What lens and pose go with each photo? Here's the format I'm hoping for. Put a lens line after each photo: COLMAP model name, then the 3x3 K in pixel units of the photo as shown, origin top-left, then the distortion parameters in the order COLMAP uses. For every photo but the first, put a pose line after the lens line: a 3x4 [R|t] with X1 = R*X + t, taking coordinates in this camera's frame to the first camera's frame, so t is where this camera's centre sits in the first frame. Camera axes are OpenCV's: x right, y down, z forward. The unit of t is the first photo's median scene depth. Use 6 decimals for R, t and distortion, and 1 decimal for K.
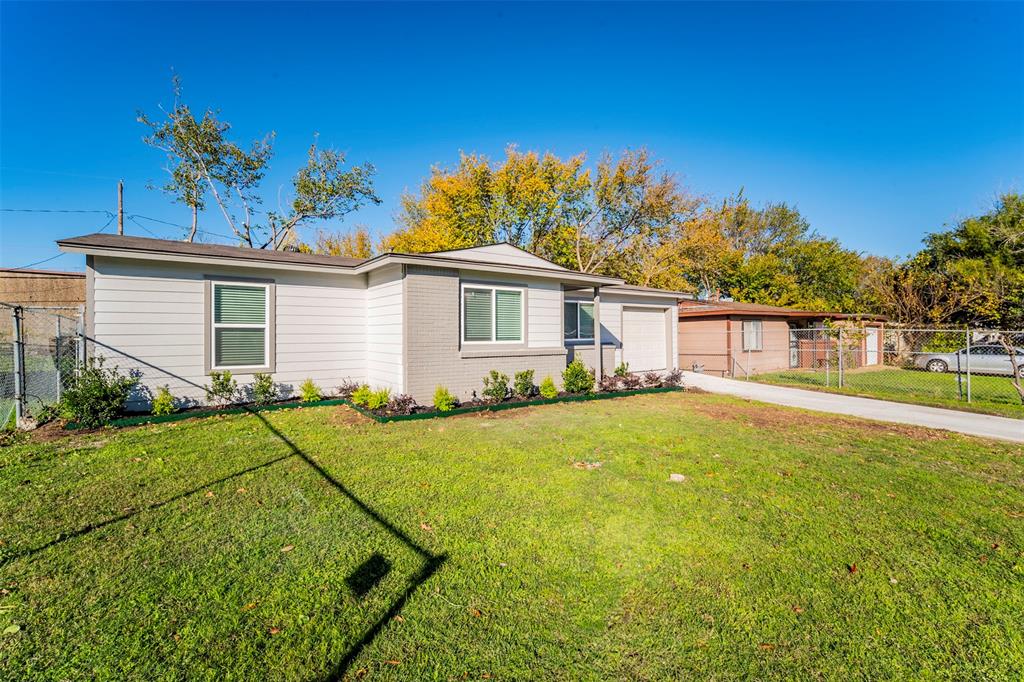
lens RADIAL K [[443.8, 0, 513.7], [0, 443.8, 330.7], [0, 0, 1]] dist [-0.019584, 0.010232]
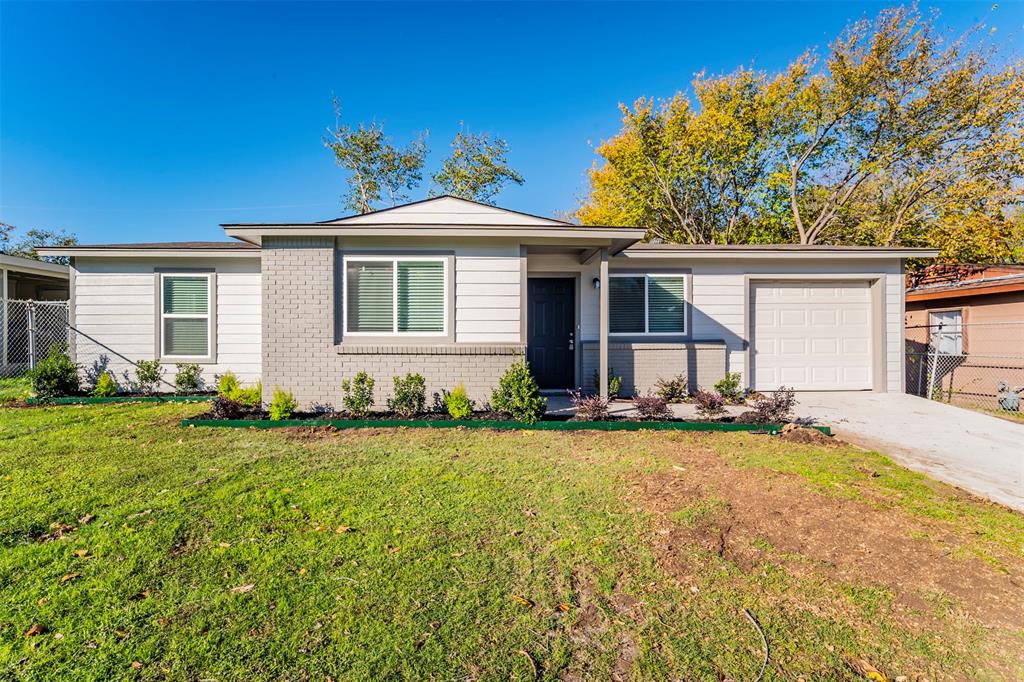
lens RADIAL K [[488.4, 0, 514.8], [0, 488.4, 328.6], [0, 0, 1]] dist [0.000676, 0.000204]
pose [[0.819921, -0.004265, -0.572460, 0.609701], [0.001242, 0.999983, -0.005671, 0.023464], [0.572475, 0.003939, 0.819913, 0.484526]]
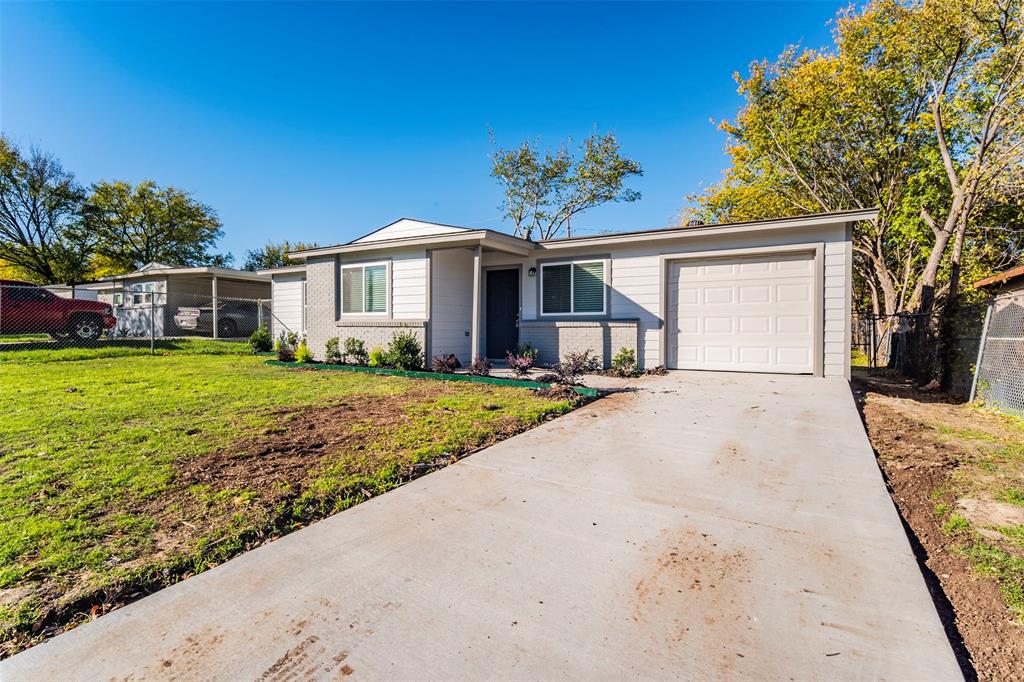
lens RADIAL K [[488.4, 0, 514.8], [0, 488.4, 328.6], [0, 0, 1]] dist [0.000676, 0.000204]
pose [[0.390129, 0.006726, -0.920736, 1.320689], [0.001060, 0.999969, 0.007754, 0.057487], [0.920760, -0.004001, 0.390110, 0.923737]]
